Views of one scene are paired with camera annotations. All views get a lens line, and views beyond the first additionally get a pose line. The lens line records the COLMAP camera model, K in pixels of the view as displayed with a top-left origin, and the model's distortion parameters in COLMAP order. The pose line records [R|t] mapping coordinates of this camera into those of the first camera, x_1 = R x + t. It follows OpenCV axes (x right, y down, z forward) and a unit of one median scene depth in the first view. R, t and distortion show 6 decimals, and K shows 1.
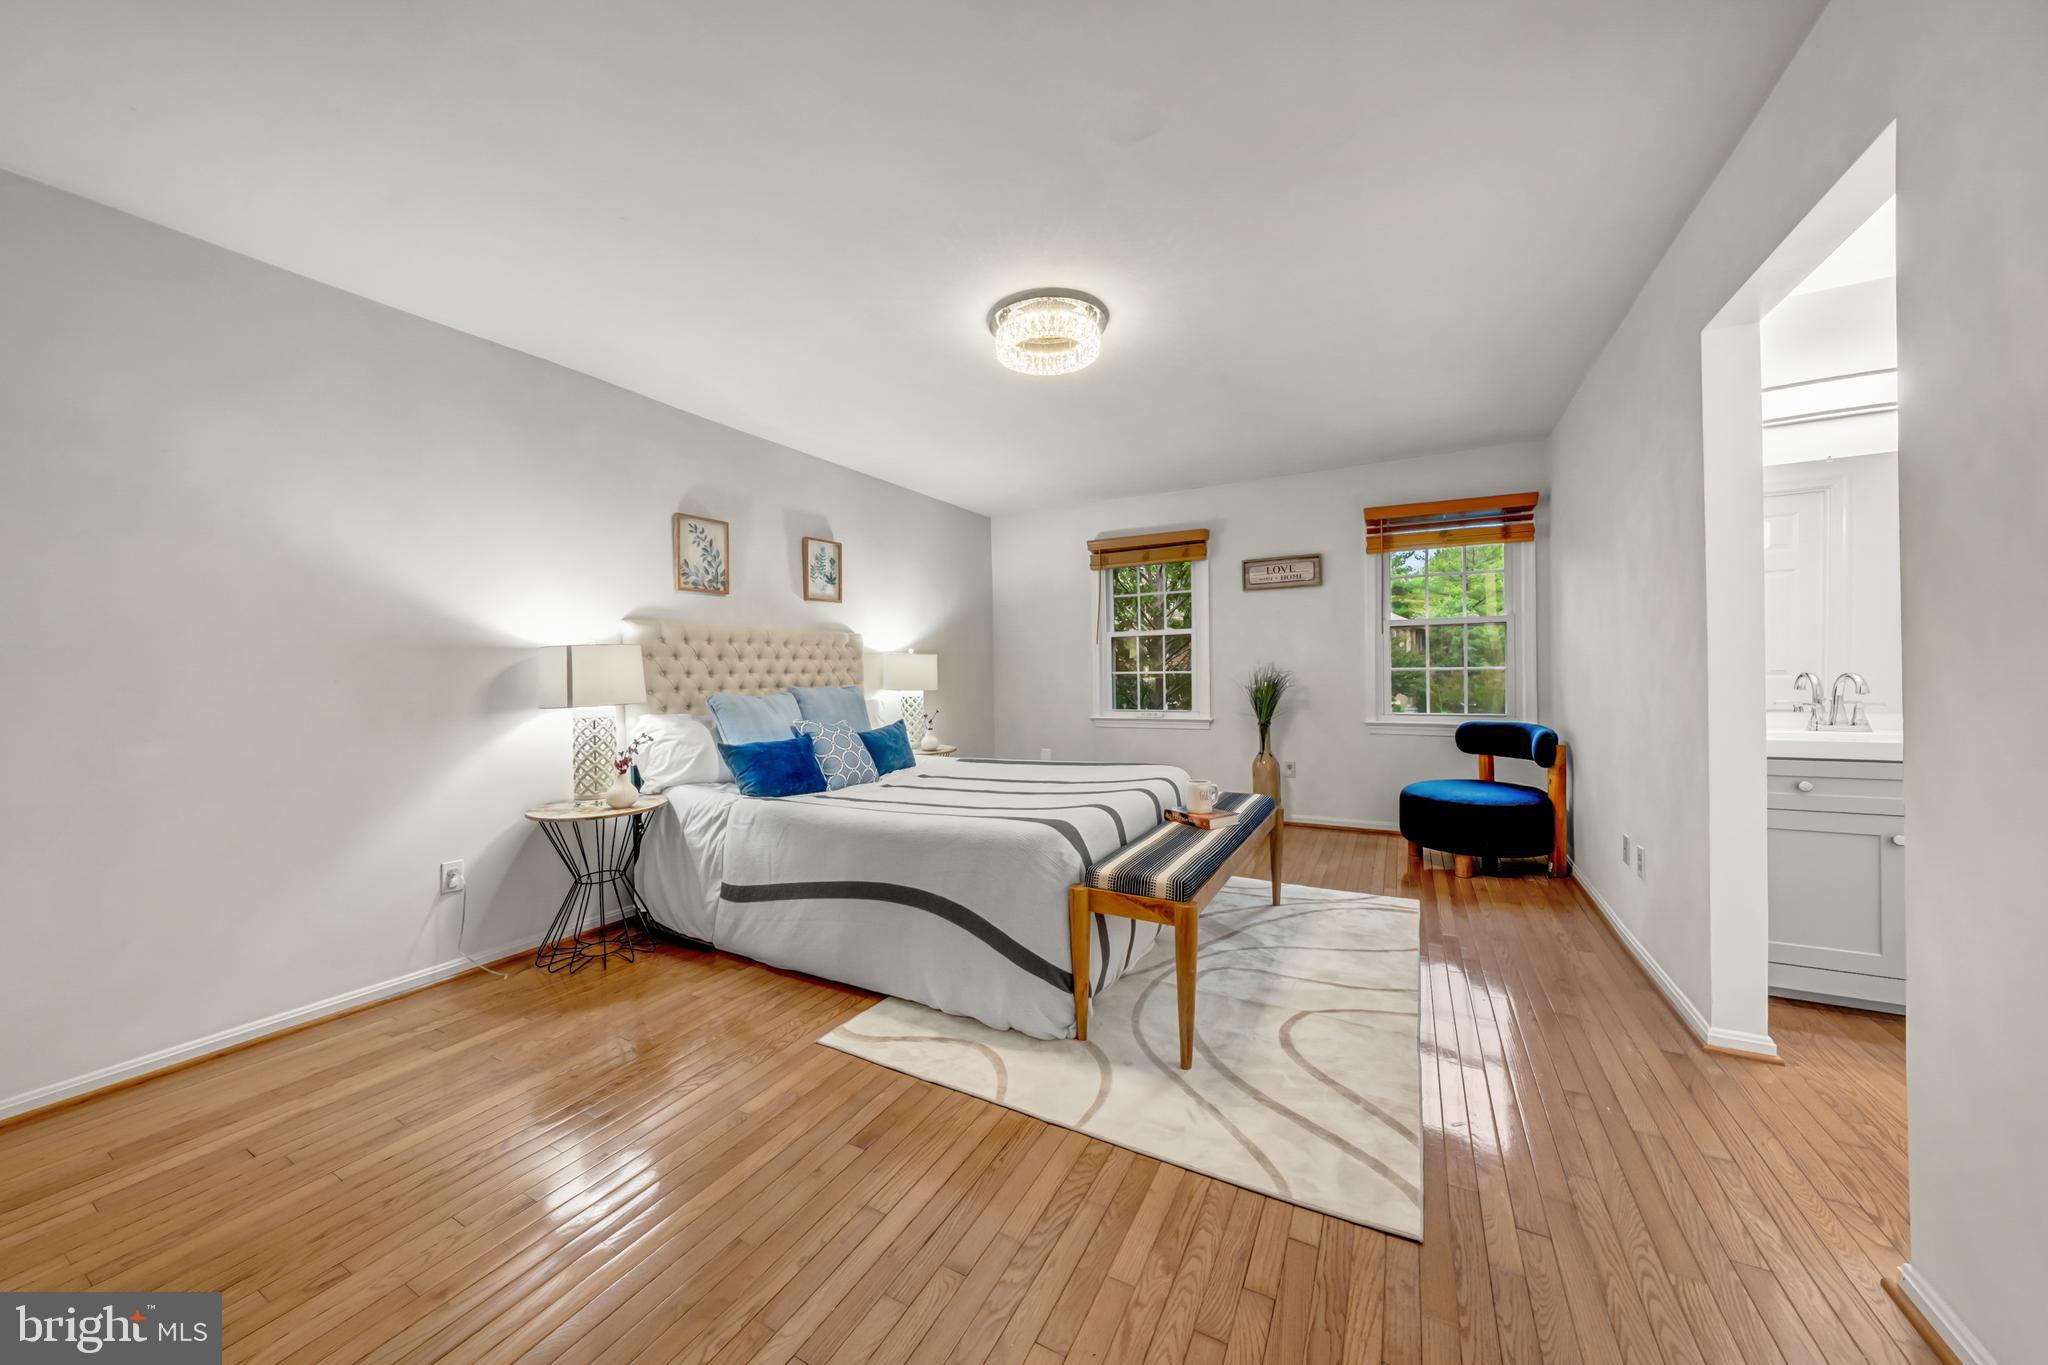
lens RADIAL K [[697.5, 0, 1024.4], [0, 697.5, 670.8], [0, 0, 1]] dist [-0.001793, -0.000137]
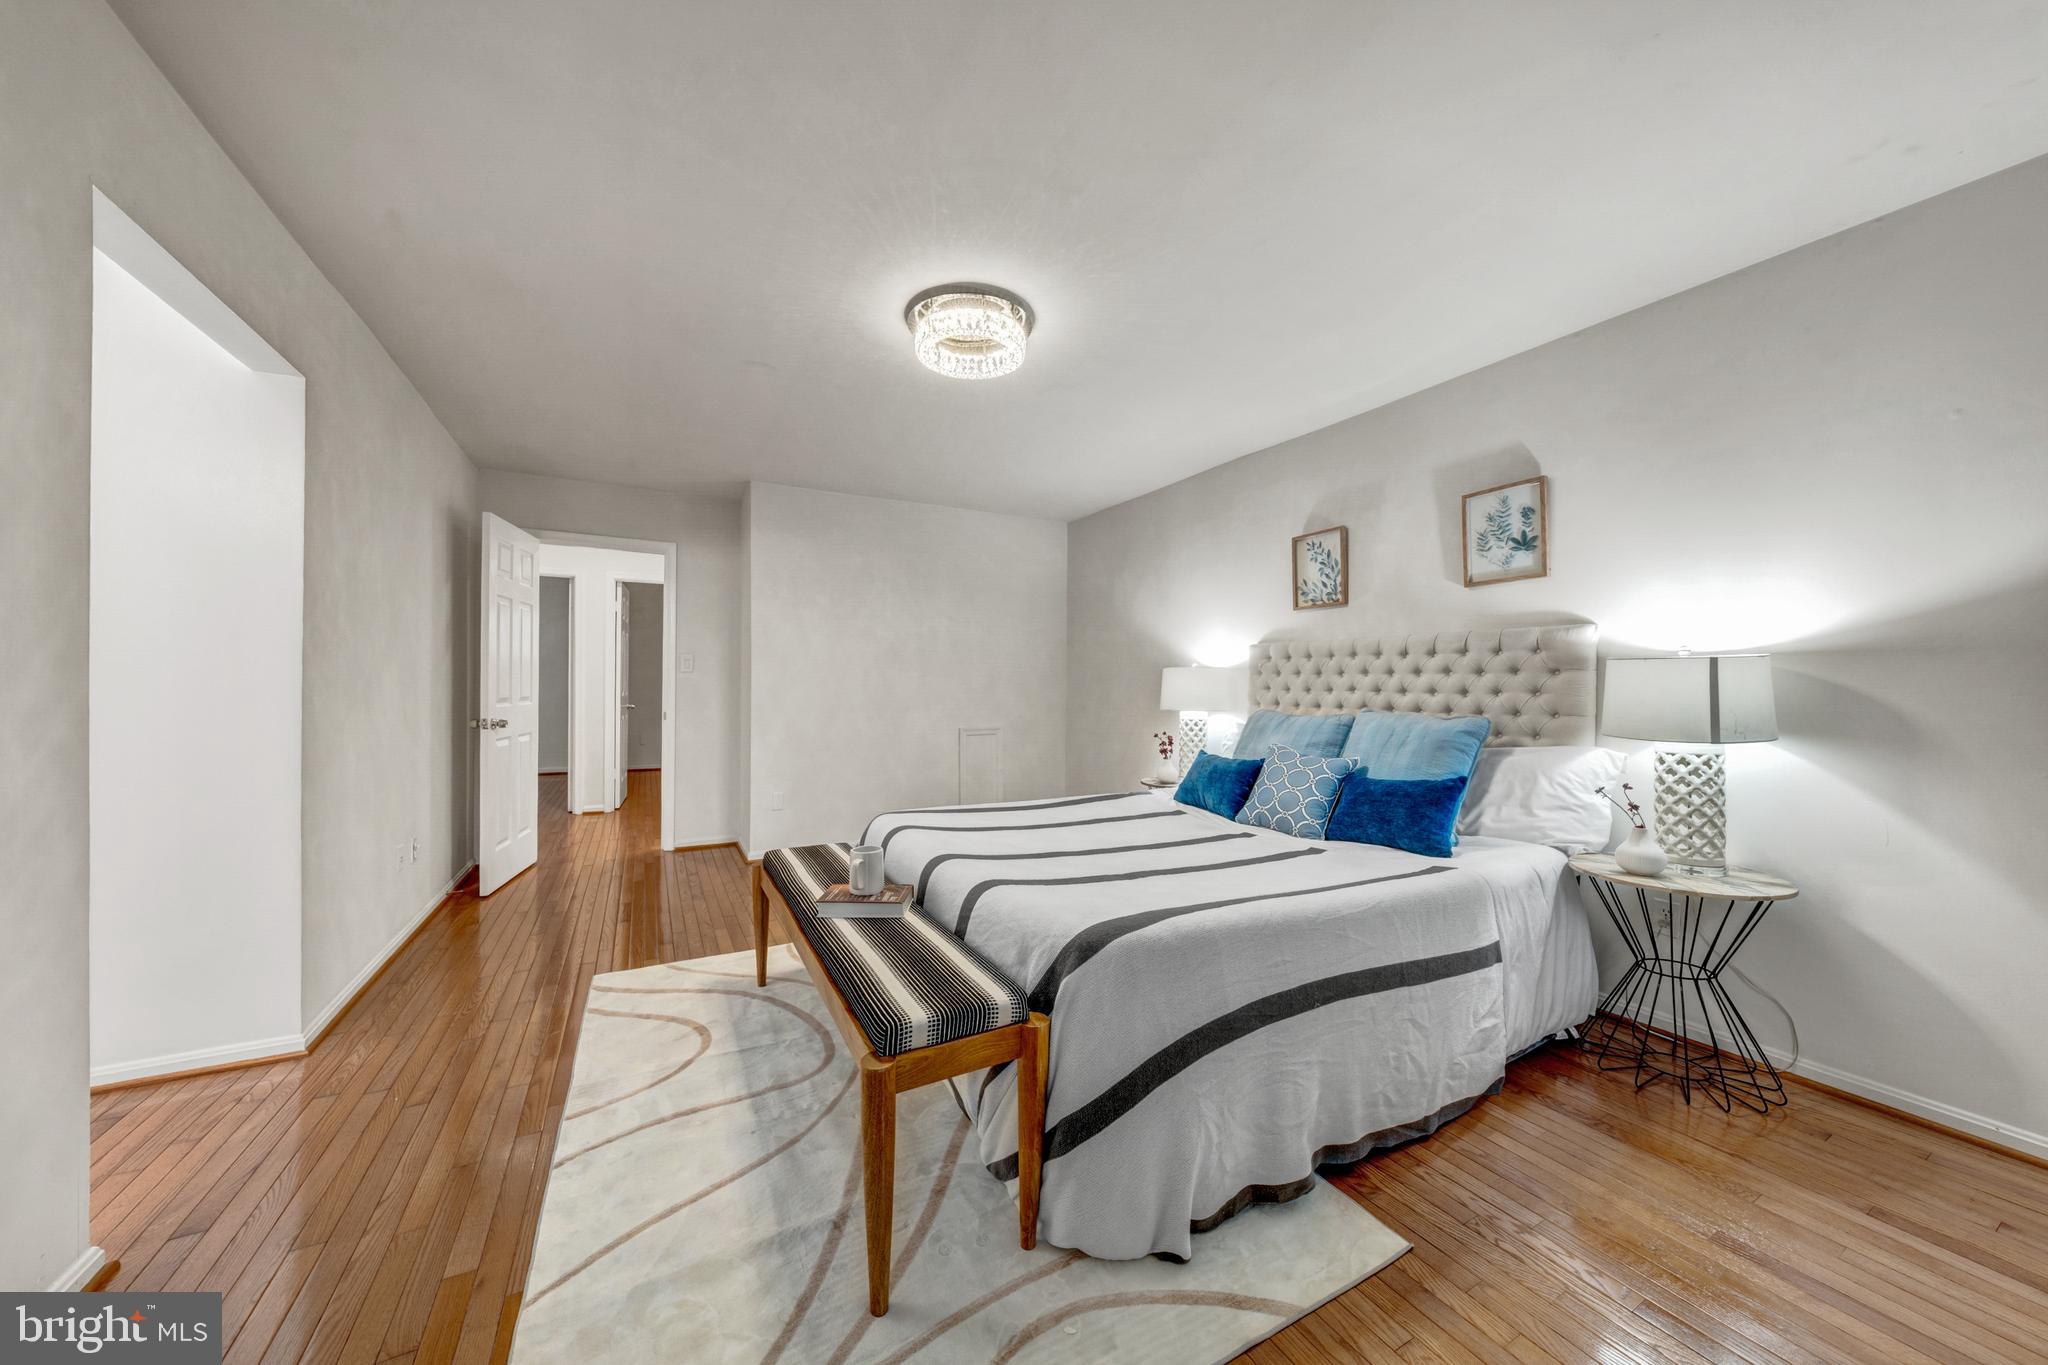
lens RADIAL K [[697.5, 0, 1020.1], [0, 697.5, 678.7], [0, 0, 1]] dist [-0.001793, -0.000137]
pose [[-0.573470, 0.008403, -0.819184, 0.578200], [-0.001032, 0.999939, 0.010980, -0.021908], [0.819226, 0.007142, -0.573426, 1.197552]]
